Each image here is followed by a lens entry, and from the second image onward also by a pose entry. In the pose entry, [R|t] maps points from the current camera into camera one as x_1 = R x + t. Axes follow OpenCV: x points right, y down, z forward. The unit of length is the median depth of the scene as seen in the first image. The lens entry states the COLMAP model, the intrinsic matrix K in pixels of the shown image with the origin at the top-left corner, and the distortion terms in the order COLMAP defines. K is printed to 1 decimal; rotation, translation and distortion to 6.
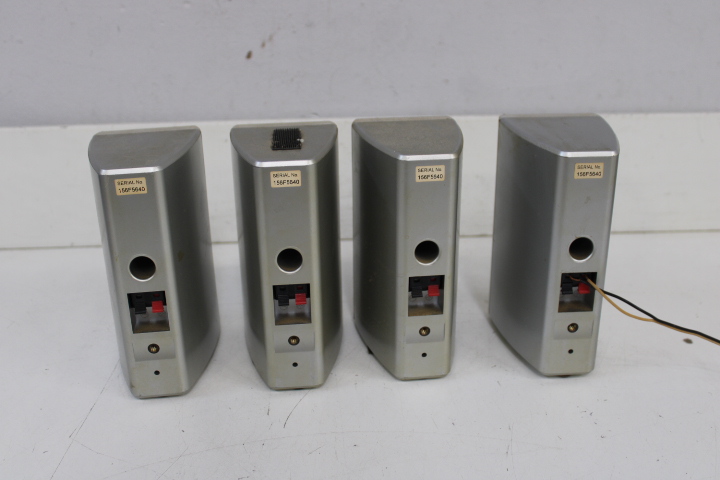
lens RADIAL K [[801.0, 0, 362.0], [0, 801.0, 240.8], [0, 0, 1]] dist [-0.059399, 0.000000]
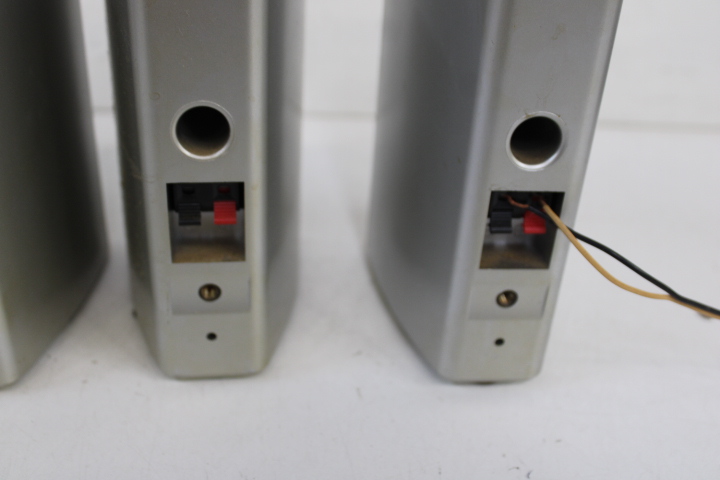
lens RADIAL K [[801.0, 0, 364.7], [0, 801.0, 239.8], [0, 0, 1]] dist [-0.059399, 0.000000]
pose [[0.996412, 0.045204, 0.071556, 0.138764], [-0.054546, 0.989408, 0.134525, 0.009216], [-0.064717, -0.137945, 0.988323, 0.516477]]
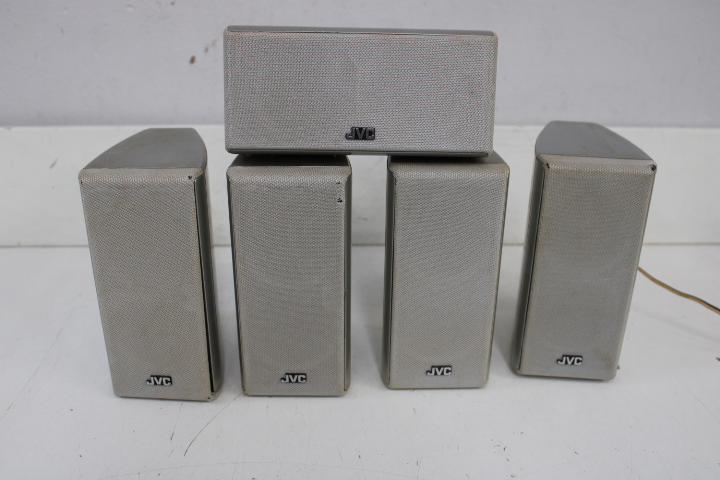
lens RADIAL K [[726.5, 0, 358.9], [0, 726.5, 242.0], [0, 0, 1]] dist [-0.075446, 0.000000]
pose [[0.999729, 0.023226, 0.001424, 0.101802], [-0.023258, 0.999275, 0.030139, -0.052967], [-0.000723, -0.030164, 0.999545, 0.131858]]
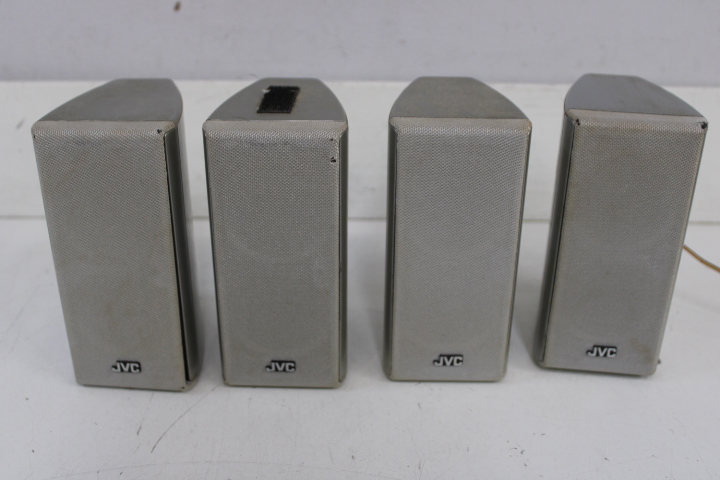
lens RADIAL K [[801.0, 0, 355.2], [0, 801.0, 243.1], [0, 0, 1]] dist [-0.059399, 0.000000]
pose [[0.998965, 0.035285, -0.028696, 0.127056], [-0.033782, 0.998113, 0.051277, -0.034679], [0.030451, -0.050255, 0.998272, 0.173723]]
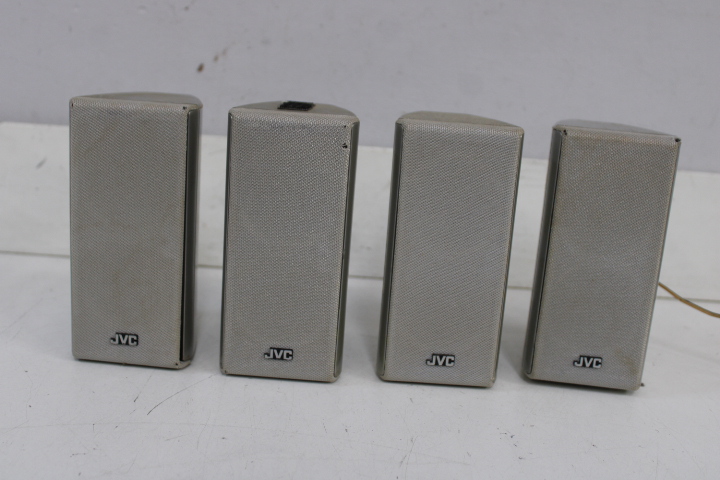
lens RADIAL K [[801.0, 0, 355.5], [0, 801.0, 233.3], [0, 0, 1]] dist [-0.059399, 0.000000]
pose [[0.995821, 0.089346, -0.018925, 0.116440], [-0.091284, 0.980216, -0.175627, 0.165480], [0.002859, 0.176621, 0.984275, 0.126436]]
